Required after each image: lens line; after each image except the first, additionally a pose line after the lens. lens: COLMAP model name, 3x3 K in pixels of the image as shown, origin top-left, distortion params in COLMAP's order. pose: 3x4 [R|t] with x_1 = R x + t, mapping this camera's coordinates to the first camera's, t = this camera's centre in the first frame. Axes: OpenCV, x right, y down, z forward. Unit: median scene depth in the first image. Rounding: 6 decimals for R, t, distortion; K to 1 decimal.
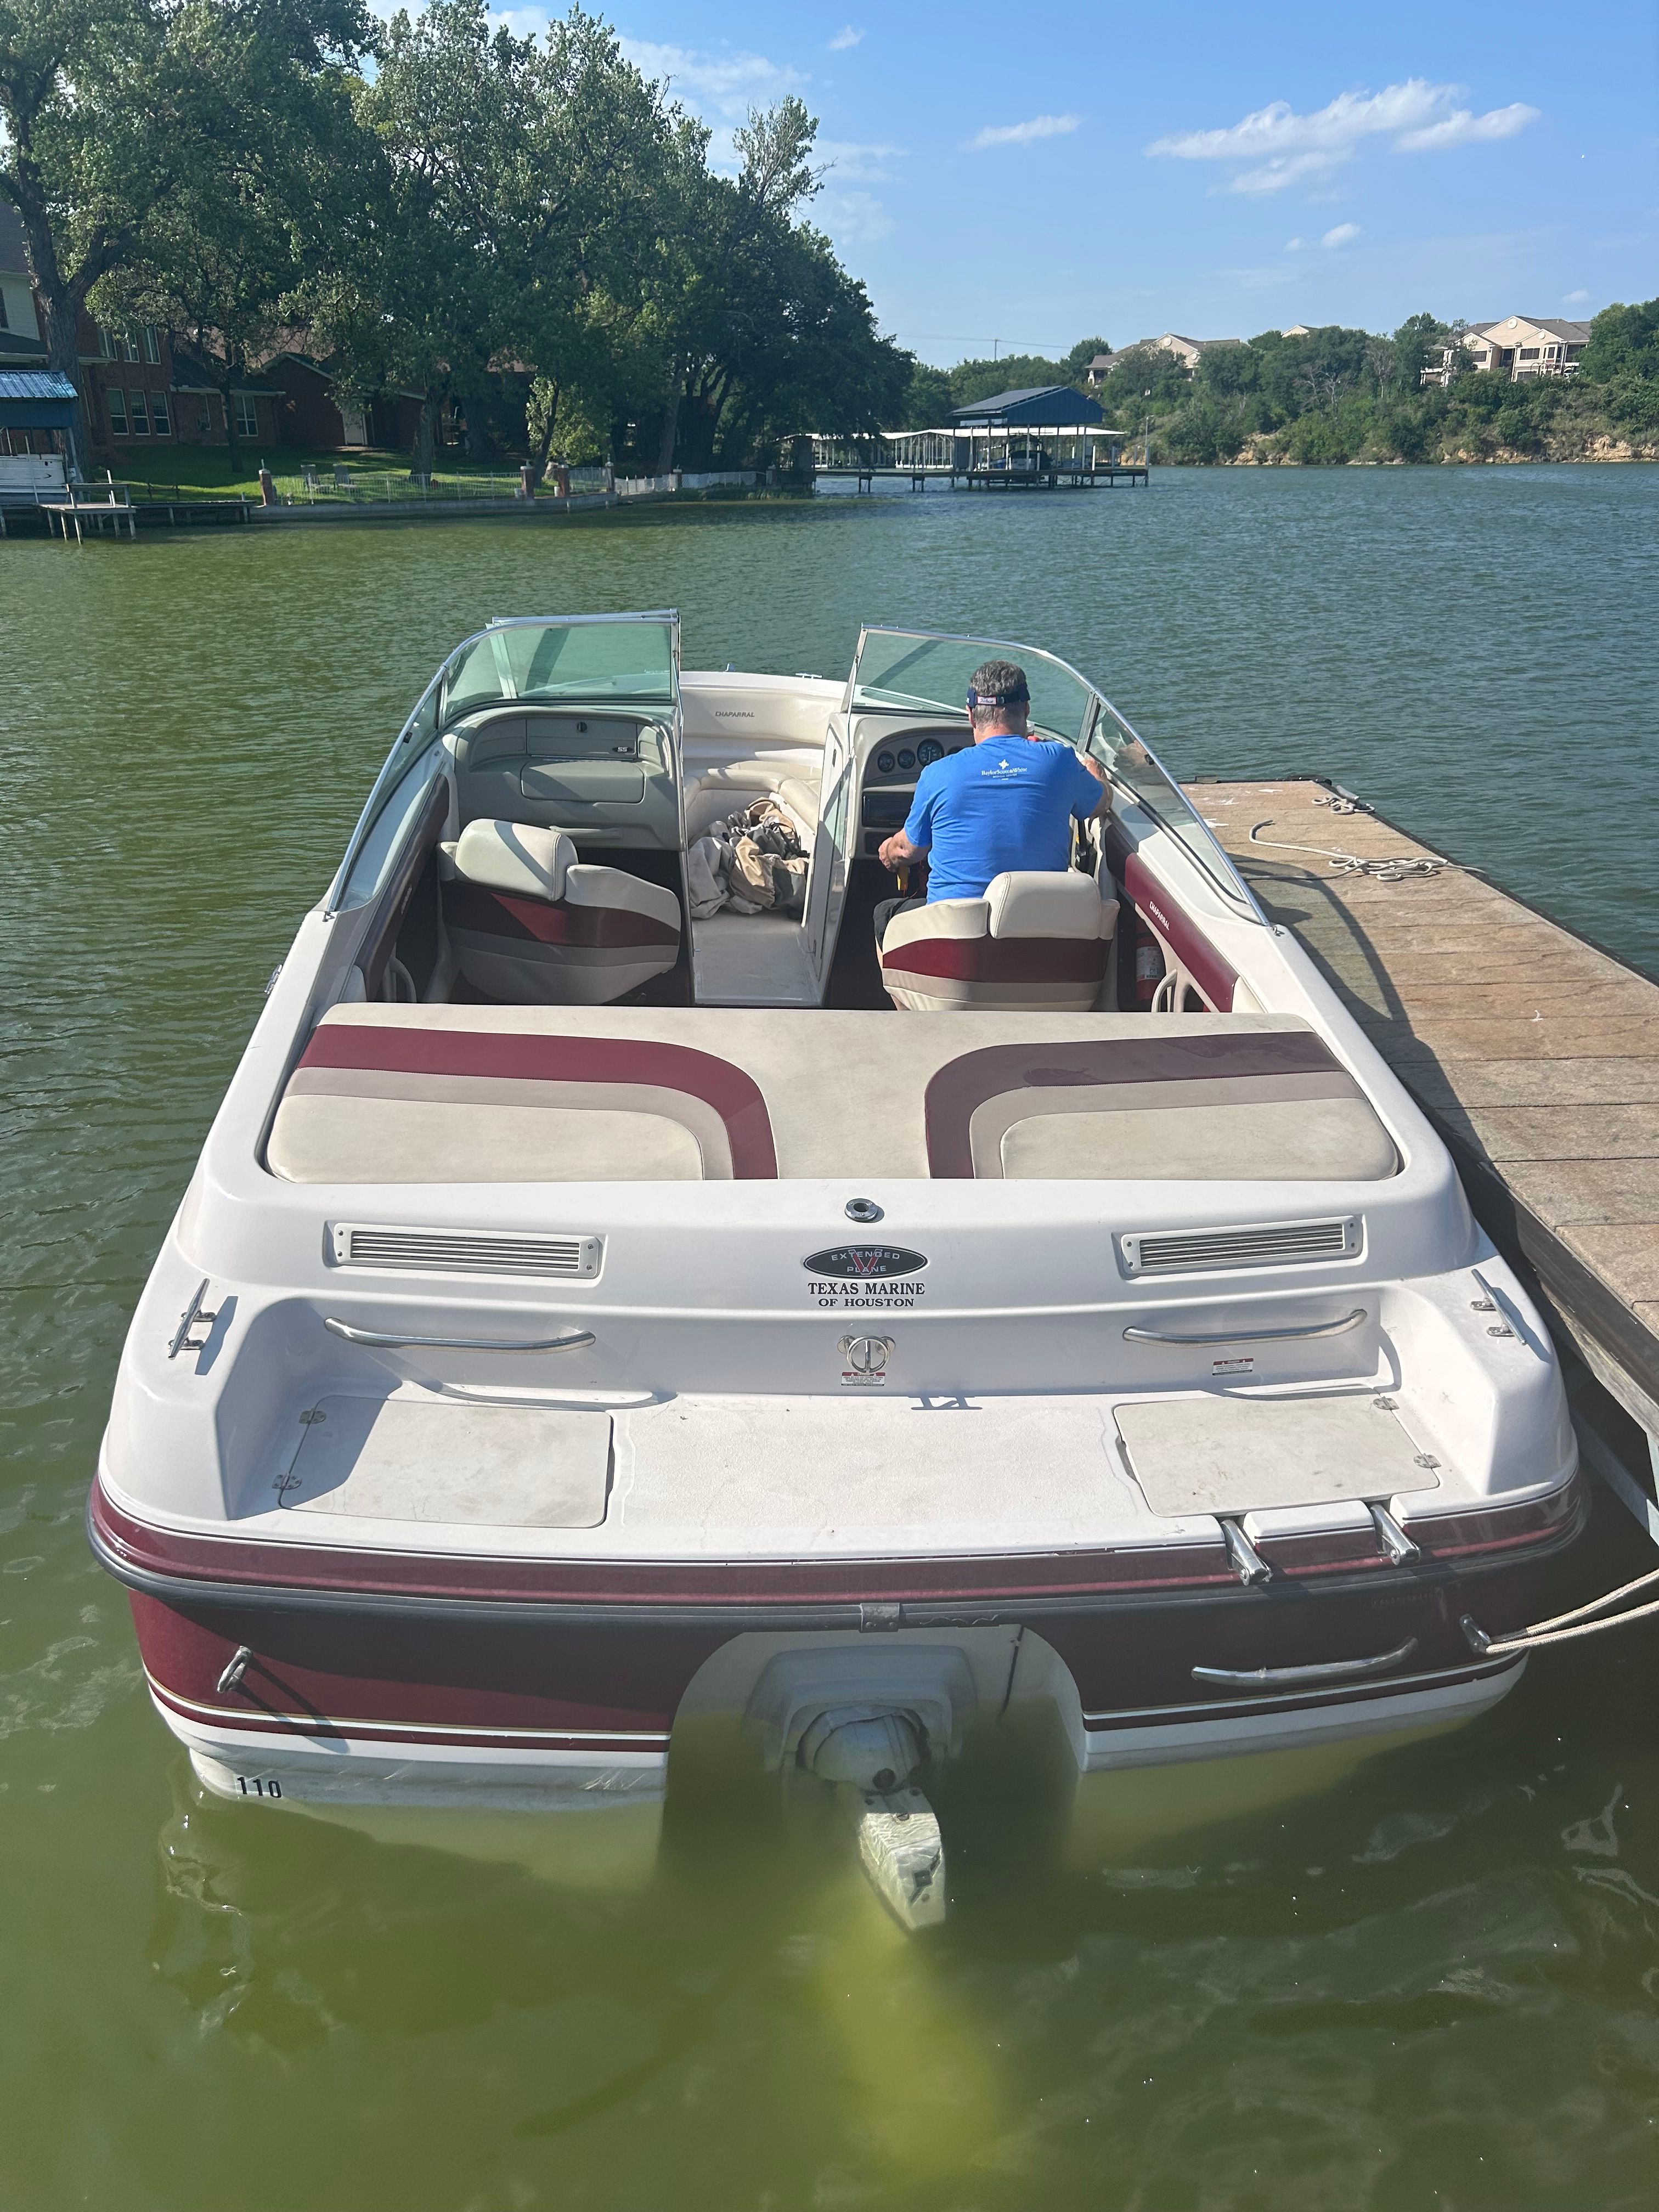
lens RADIAL K [[1554.5, 0, 829.5], [0, 1554.5, 1106.0], [0, 0, 1]] dist [0.026950, -0.004206]
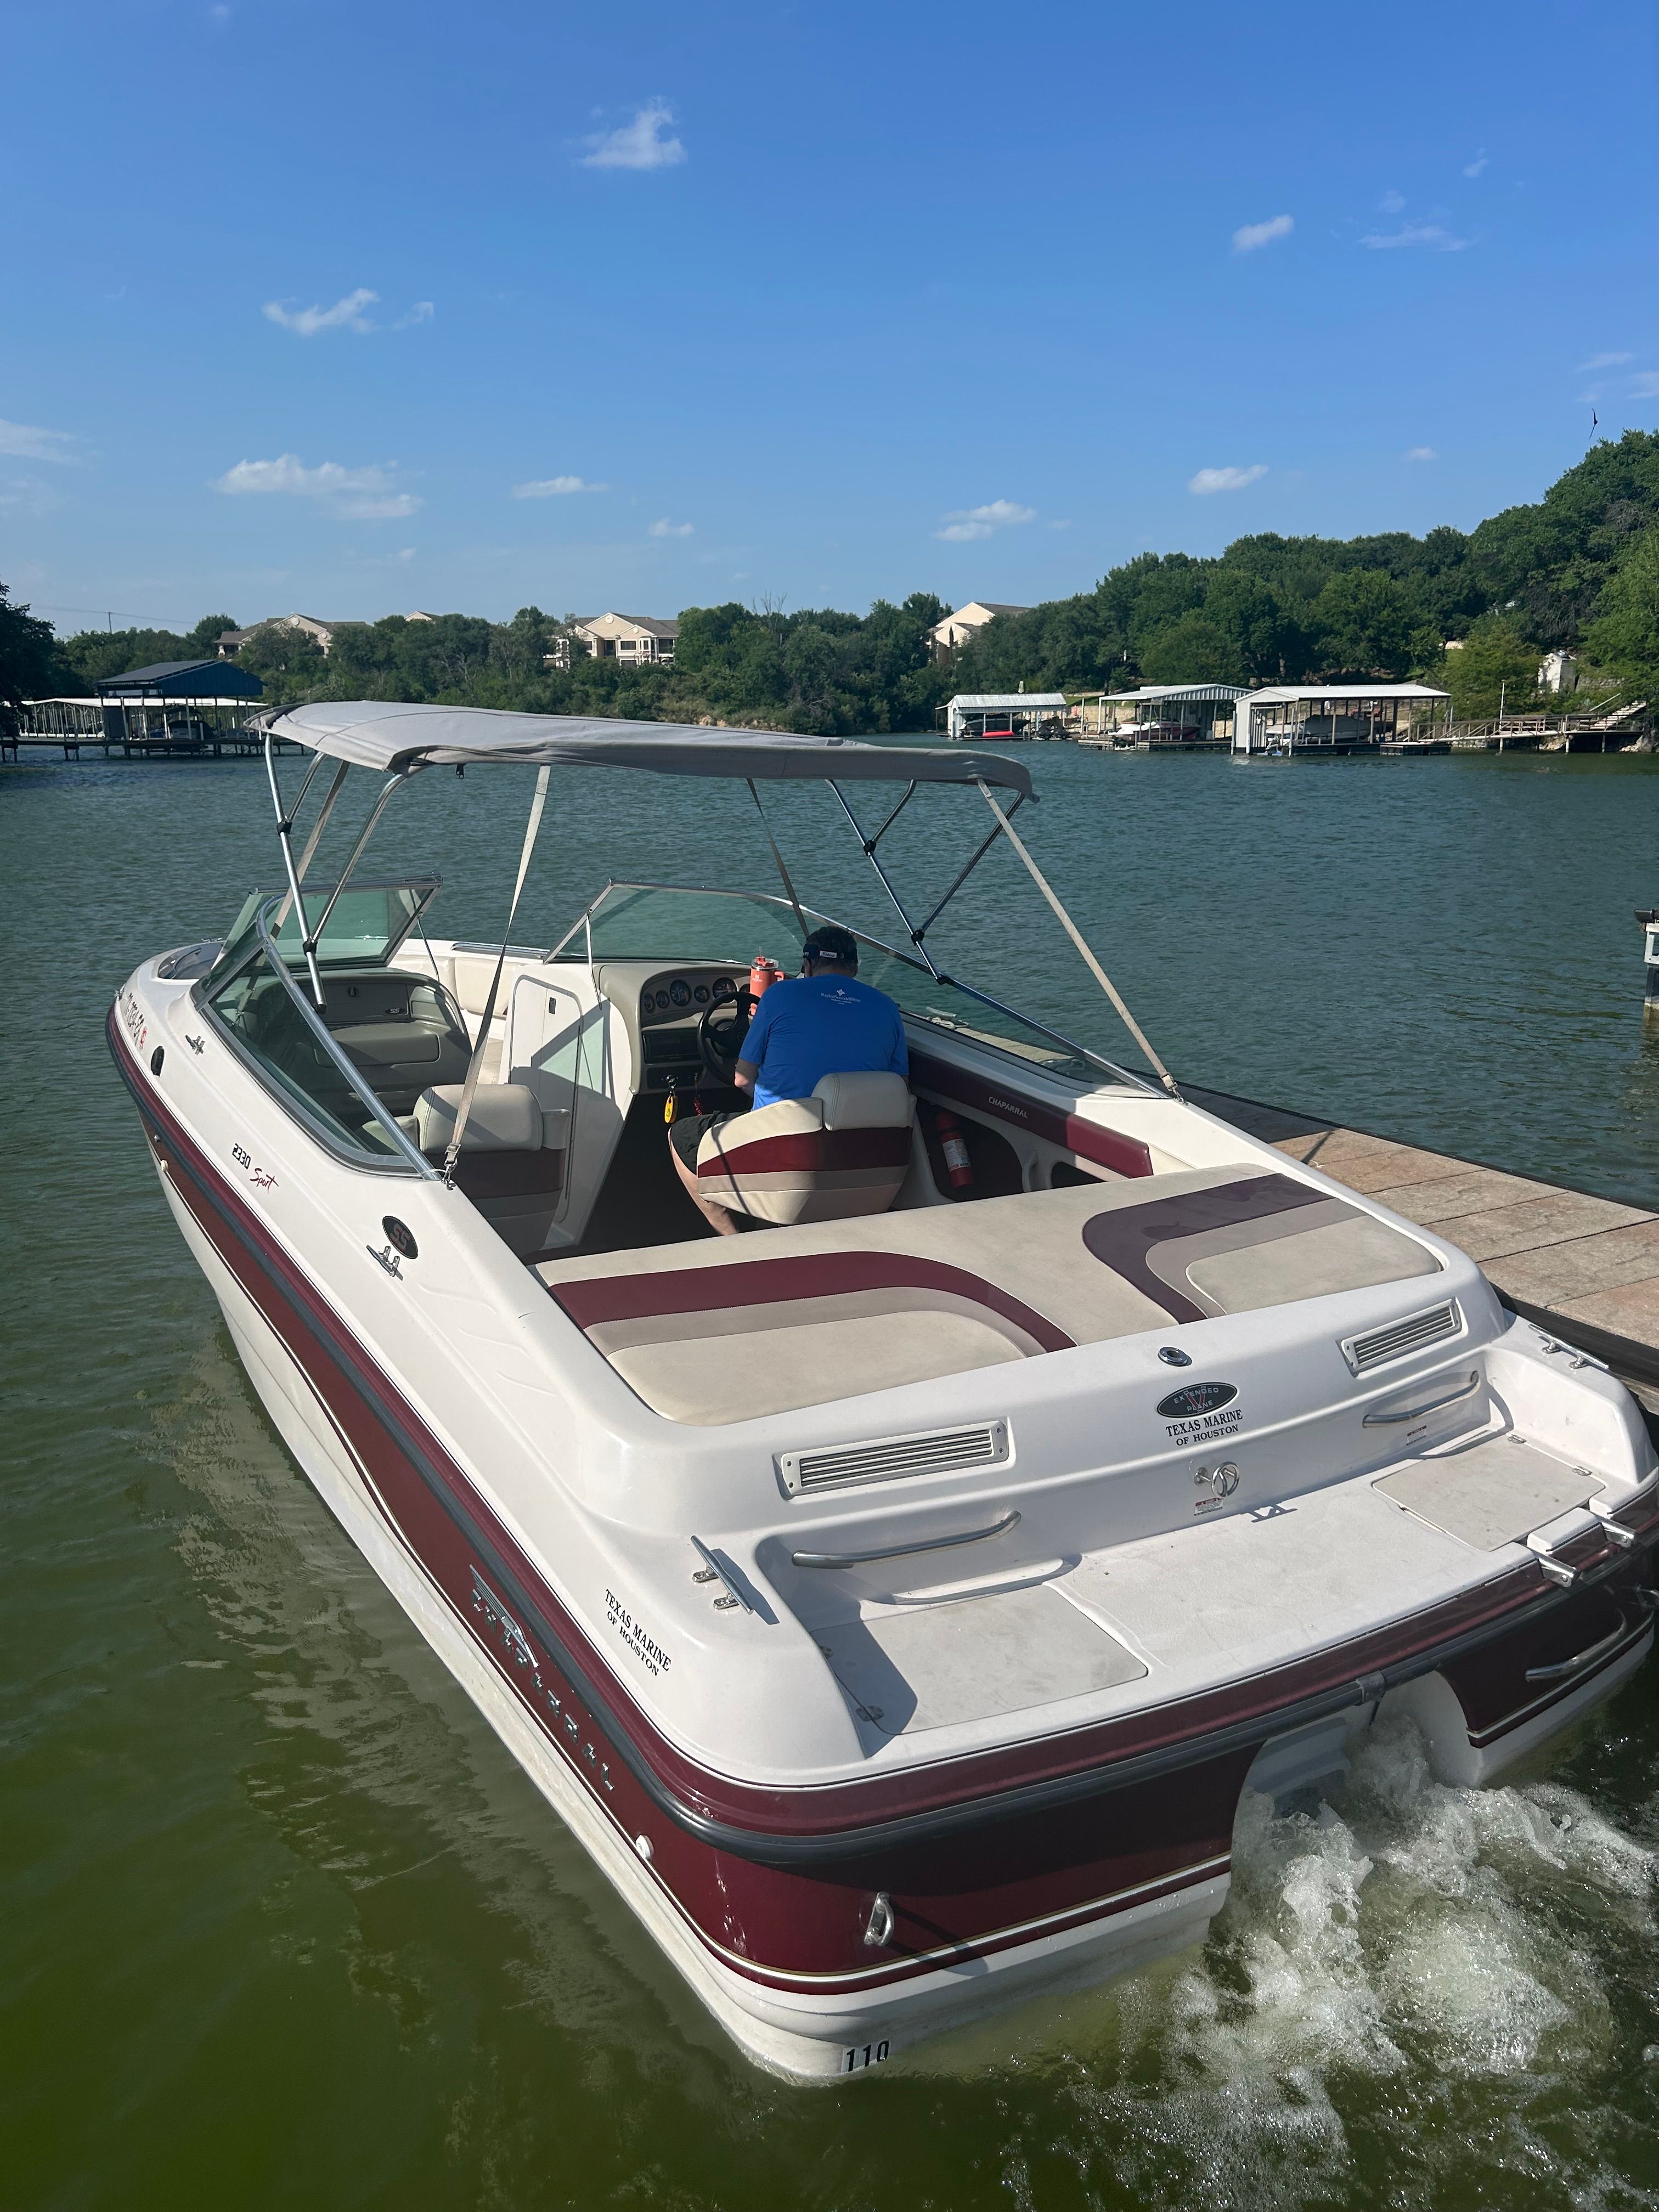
lens RADIAL K [[1606.0, 0, 782.5], [0, 1606.0, 1103.6], [0, 0, 1]] dist [0.000033, -0.008889]
pose [[0.890399, -0.097613, 0.444590, -0.023907], [0.168864, 0.977872, -0.123492, -0.000552], [-0.422698, 0.185033, 0.887180, 0.001589]]
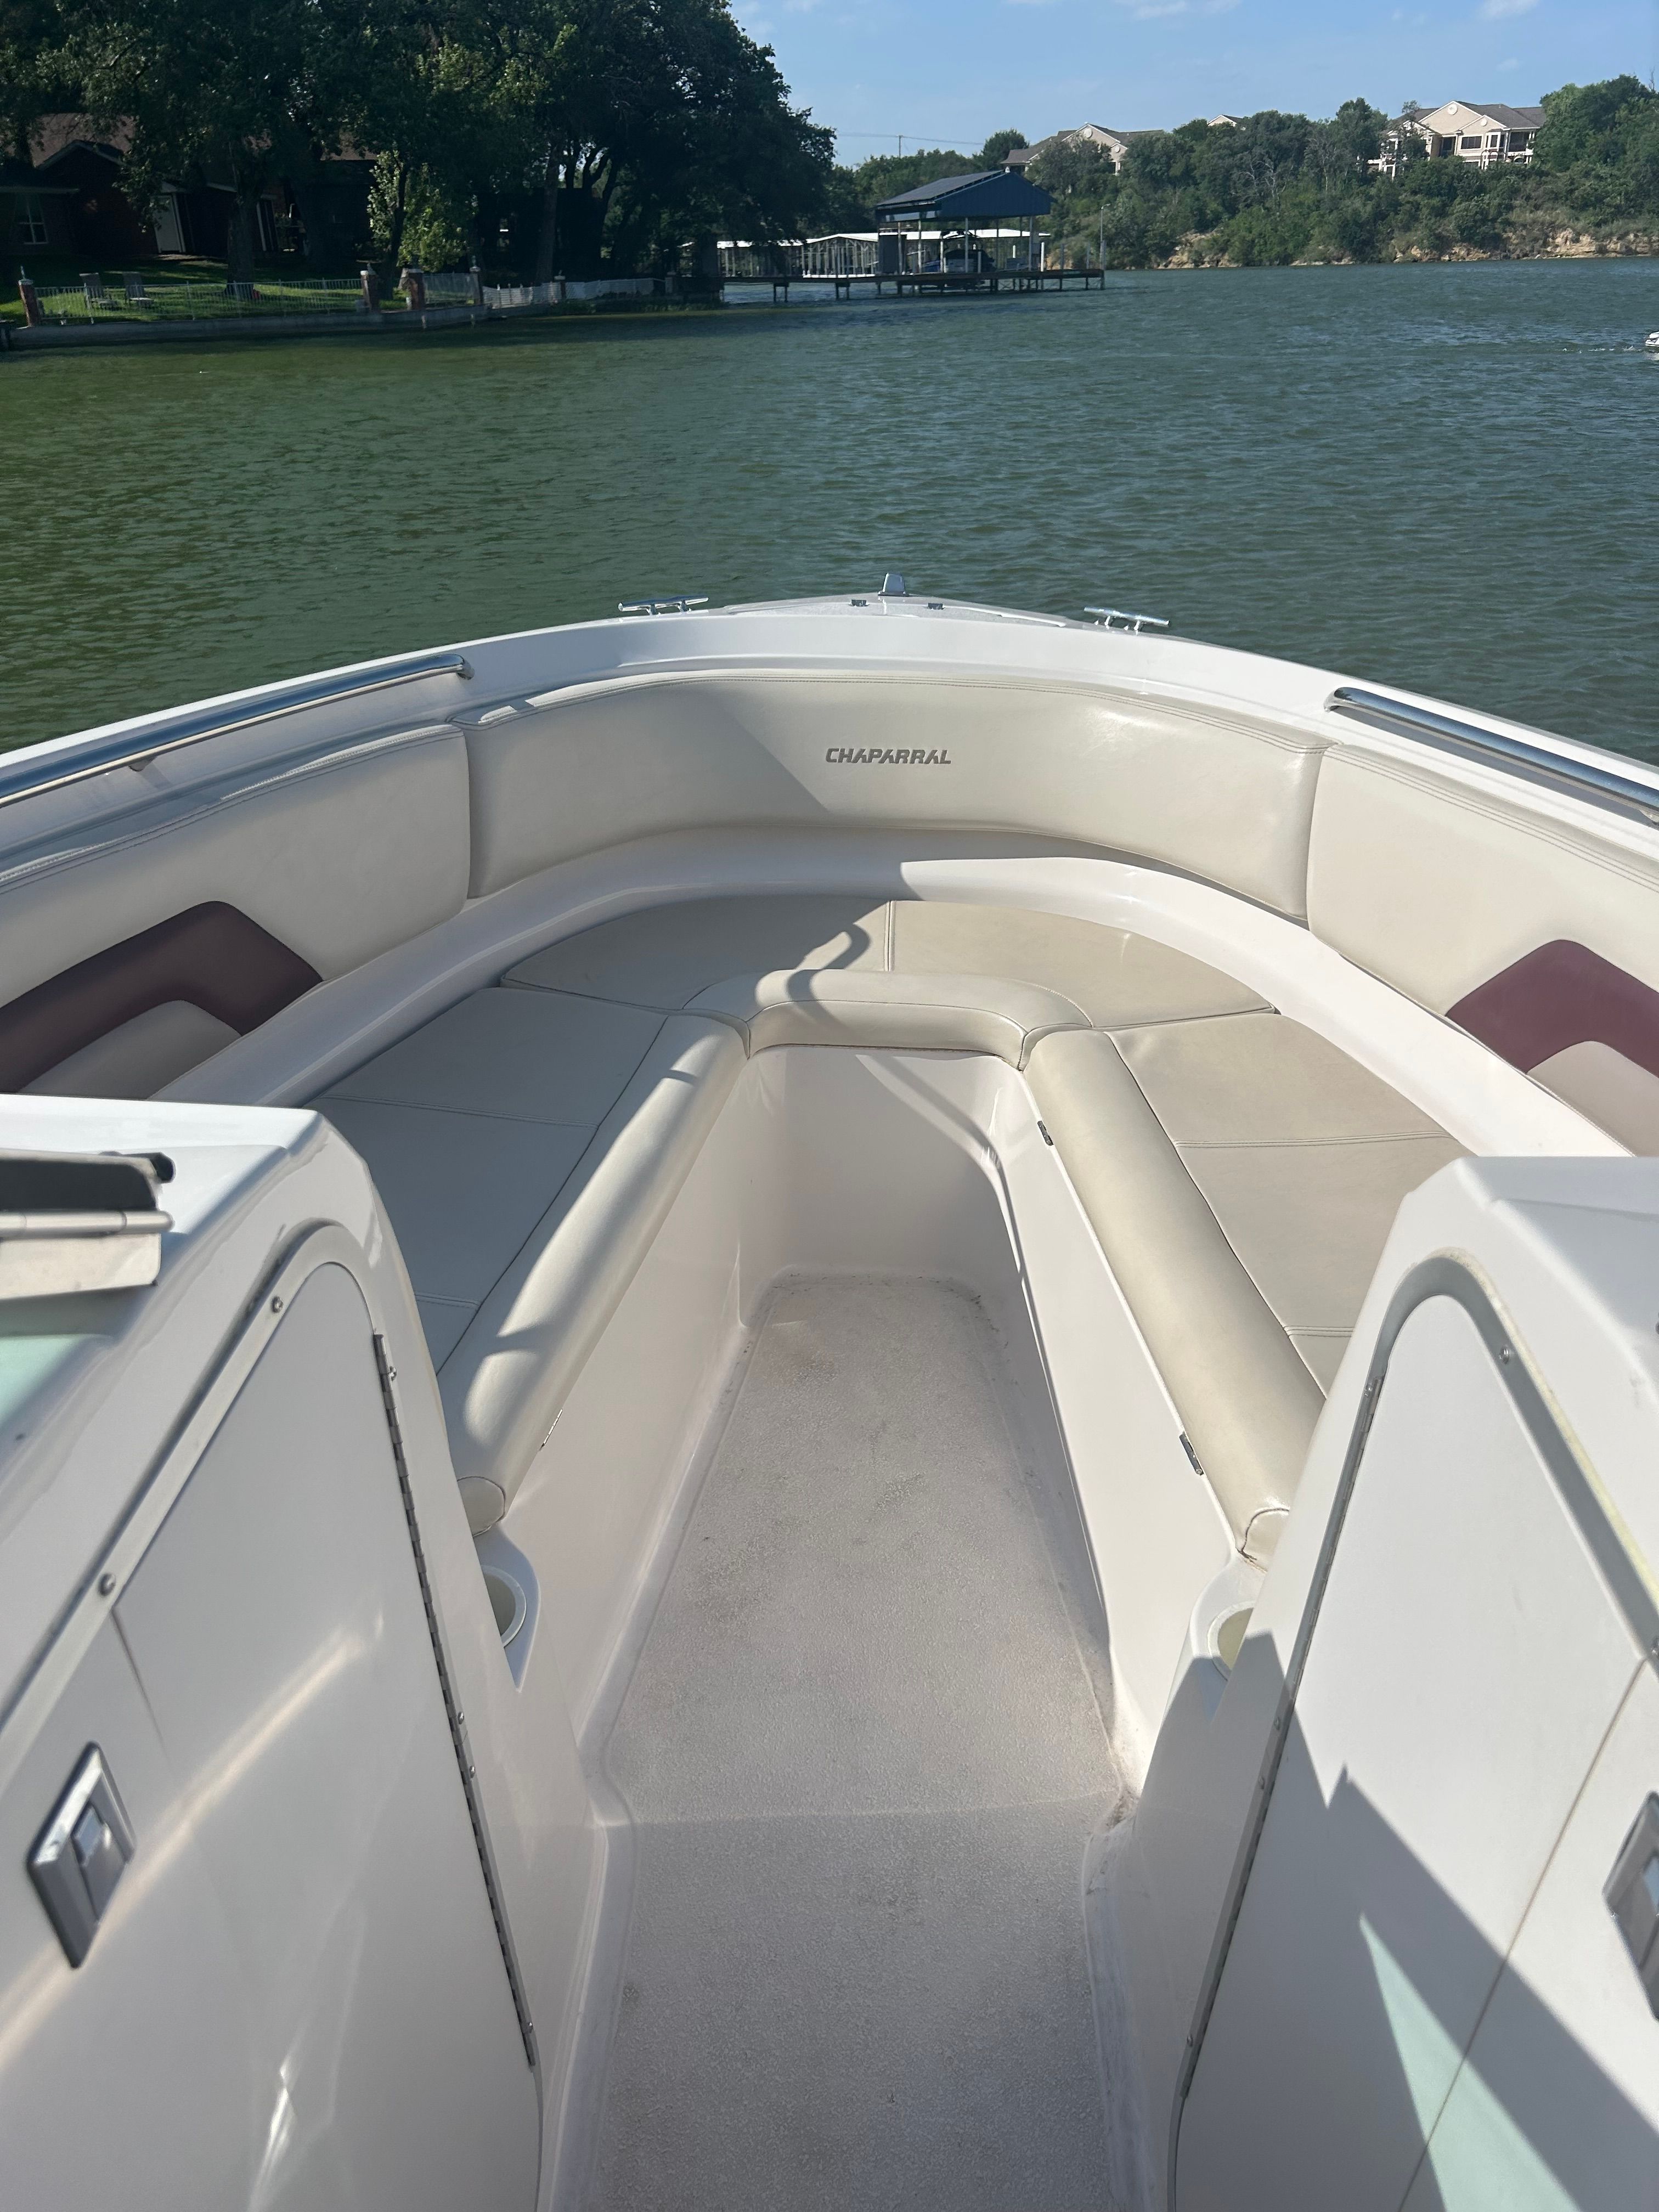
lens RADIAL K [[1641.6, 0, 829.5], [0, 1641.6, 1106.0], [0, 0, 1]] dist [0.047237, -0.041486]
pose [[0.998455, -0.037881, 0.040662, -0.008615], [0.034702, 0.996486, 0.076227, -0.039694], [-0.043407, -0.074698, 0.996261, 0.111081]]
